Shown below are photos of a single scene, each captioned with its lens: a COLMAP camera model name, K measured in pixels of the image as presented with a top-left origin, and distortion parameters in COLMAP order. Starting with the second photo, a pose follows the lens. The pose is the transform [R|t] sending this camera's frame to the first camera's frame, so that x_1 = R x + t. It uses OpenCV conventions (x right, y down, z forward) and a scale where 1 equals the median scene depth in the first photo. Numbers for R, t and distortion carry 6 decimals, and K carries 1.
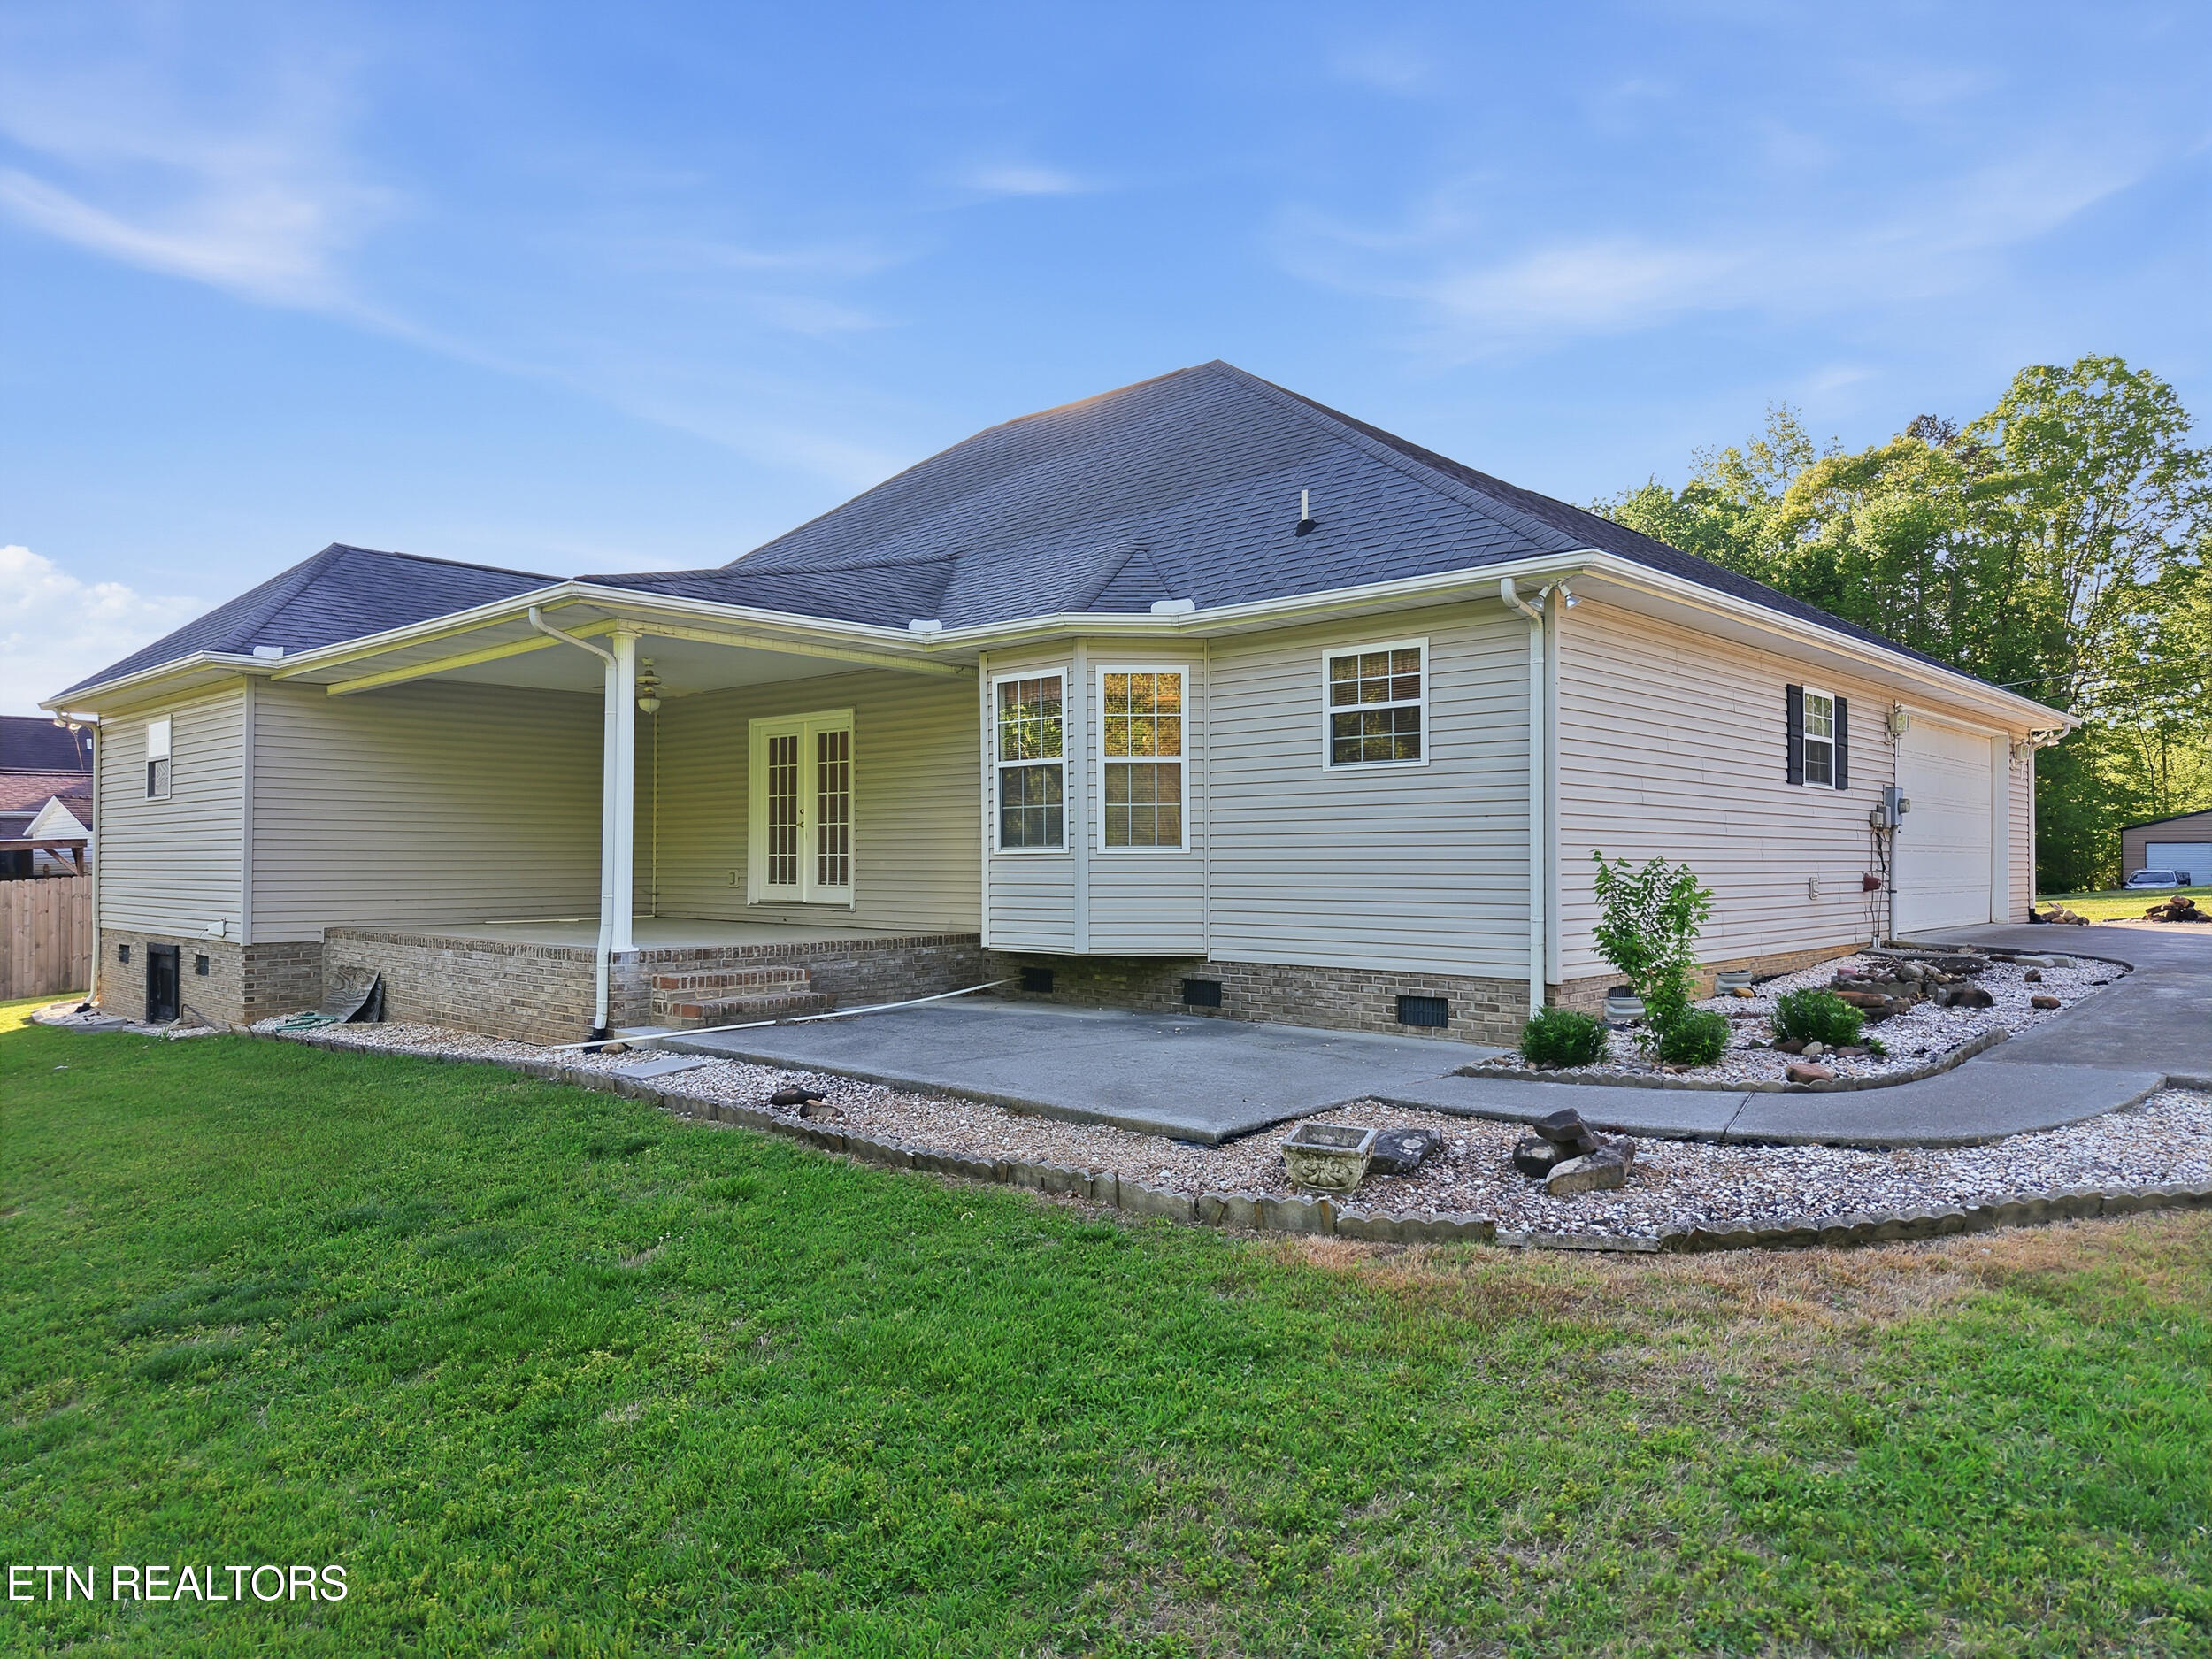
lens RADIAL K [[1501.6, 0, 1106.0], [0, 1501.6, 829.5], [0, 0, 1]] dist [0.106069, -0.168425]
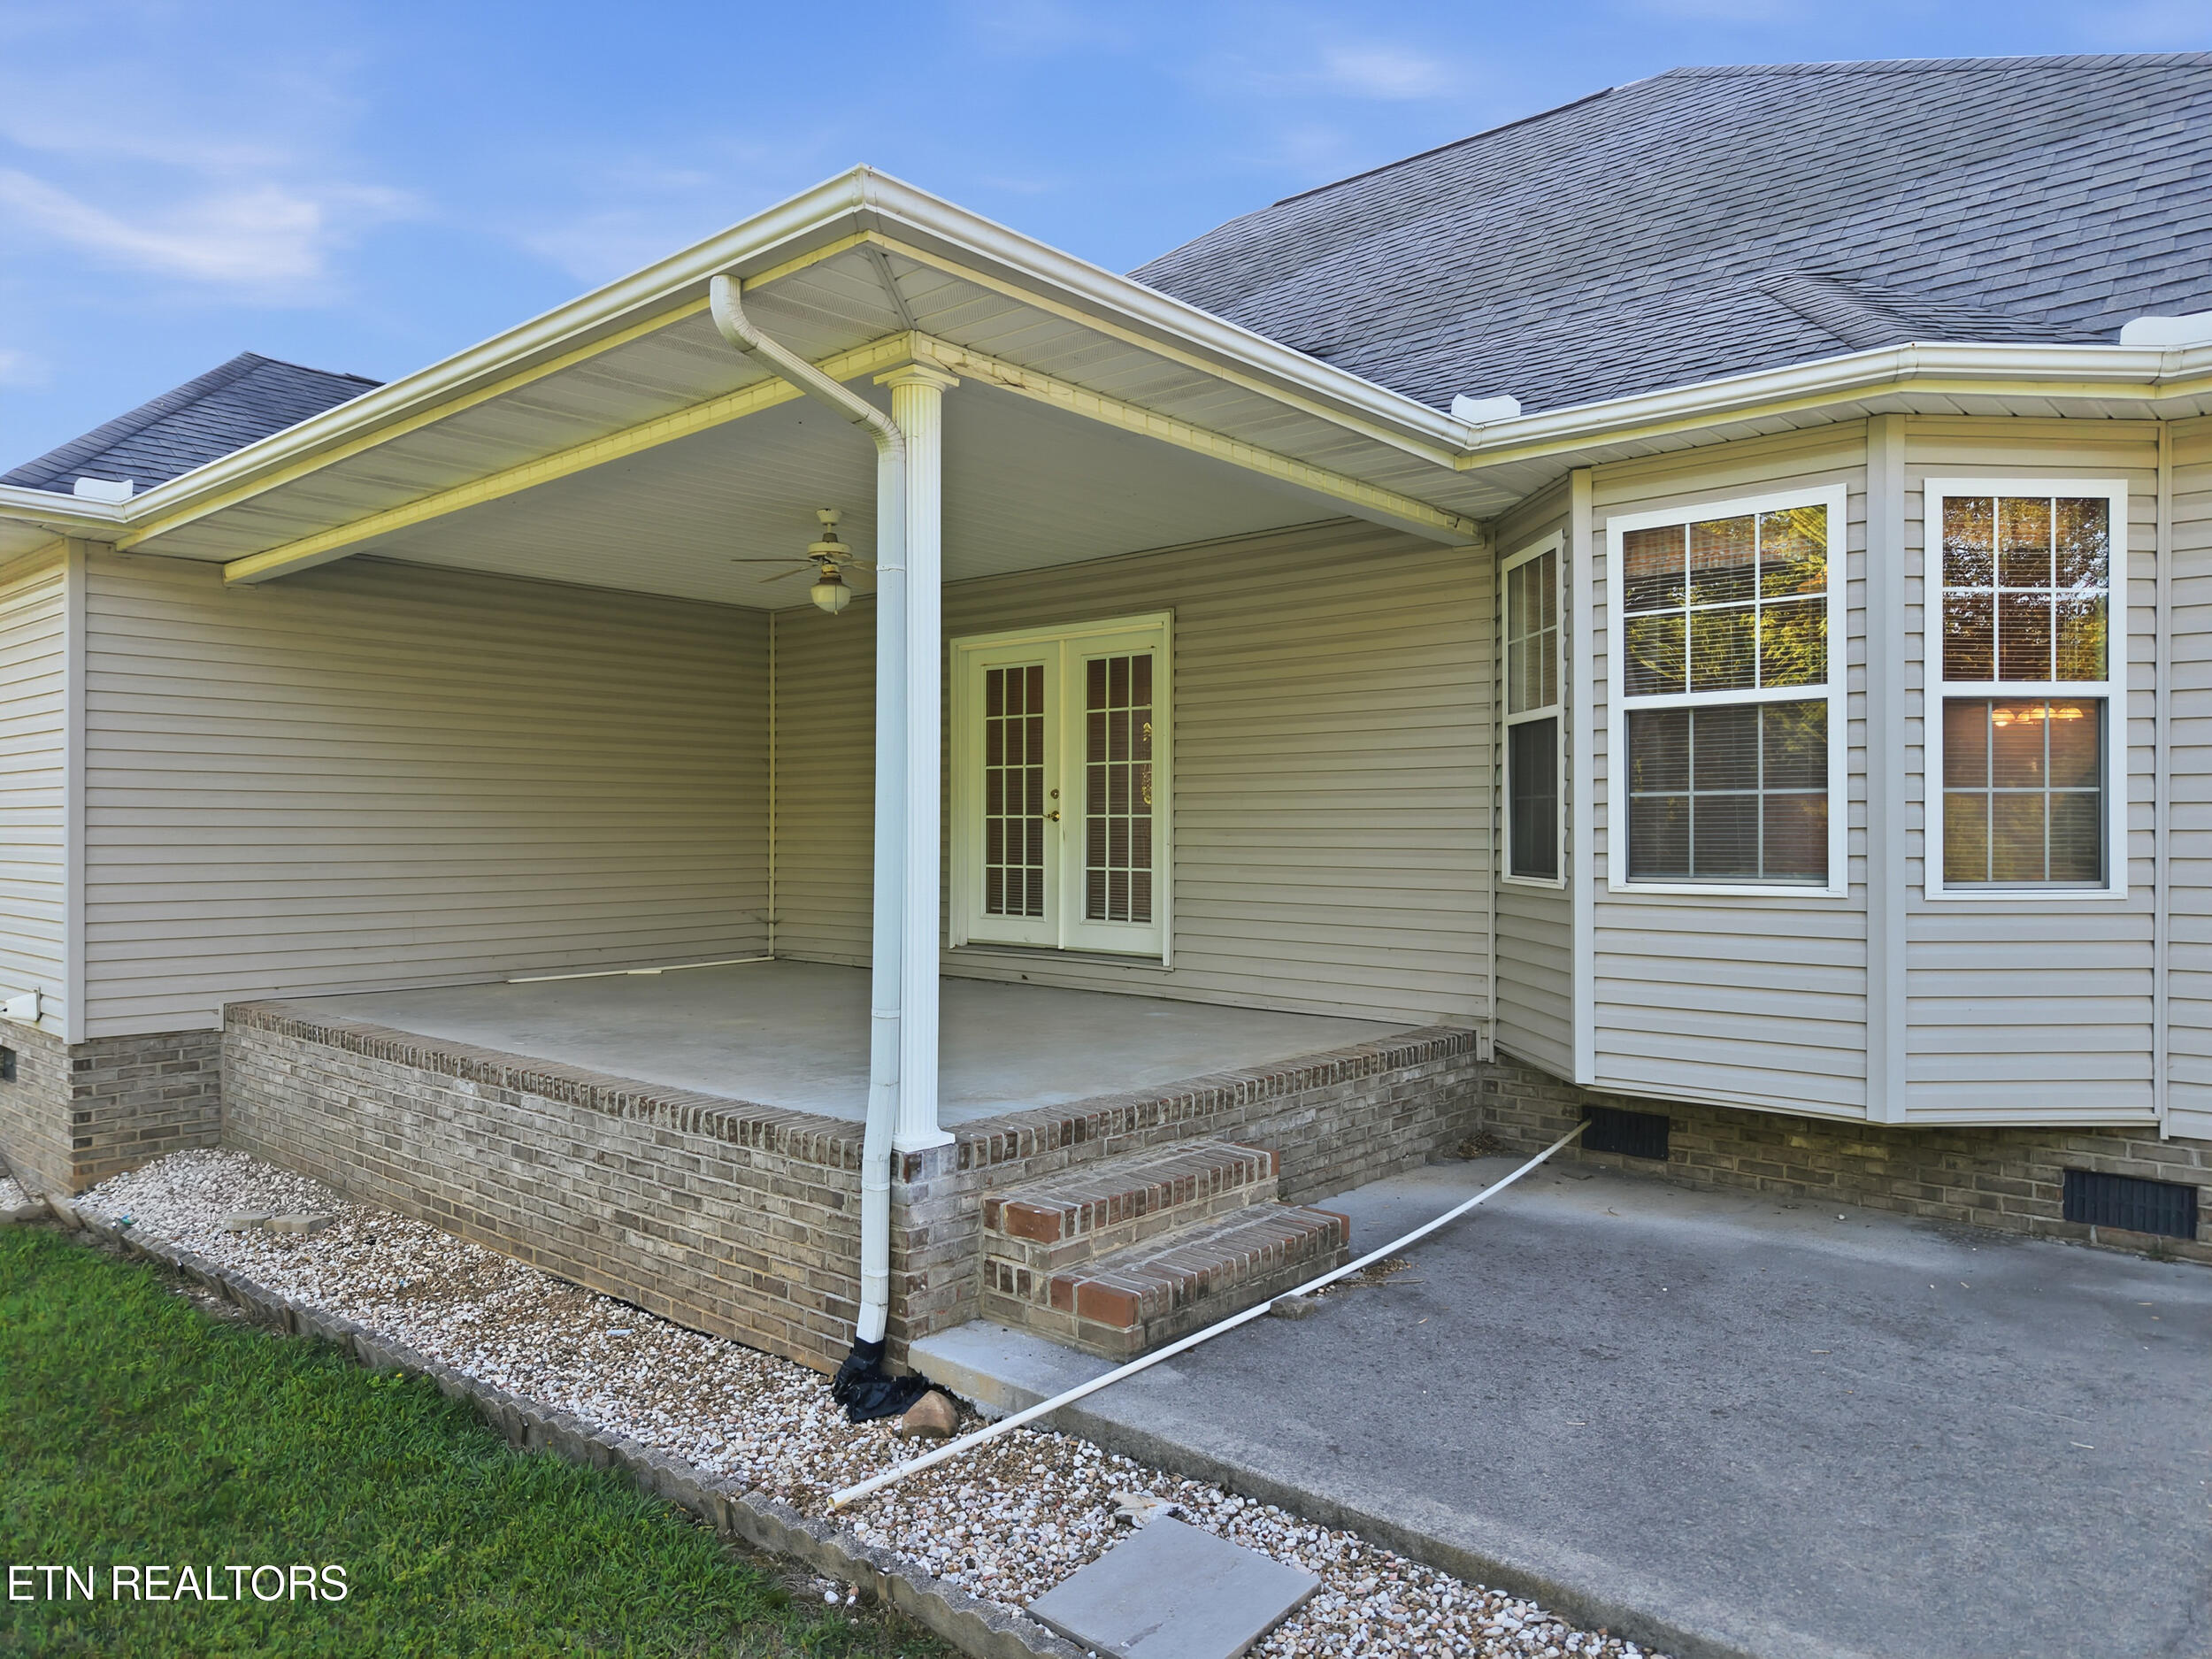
lens RADIAL K [[1490.0, 0, 1106.0], [0, 1490.0, 829.5], [0, 0, 1]] dist [0.109560, -0.137624]
pose [[0.999554, 0.001415, 0.029826, -0.220631], [-0.002039, 0.999779, 0.020910, -0.011478], [-0.029790, -0.020962, 0.999336, 0.464971]]
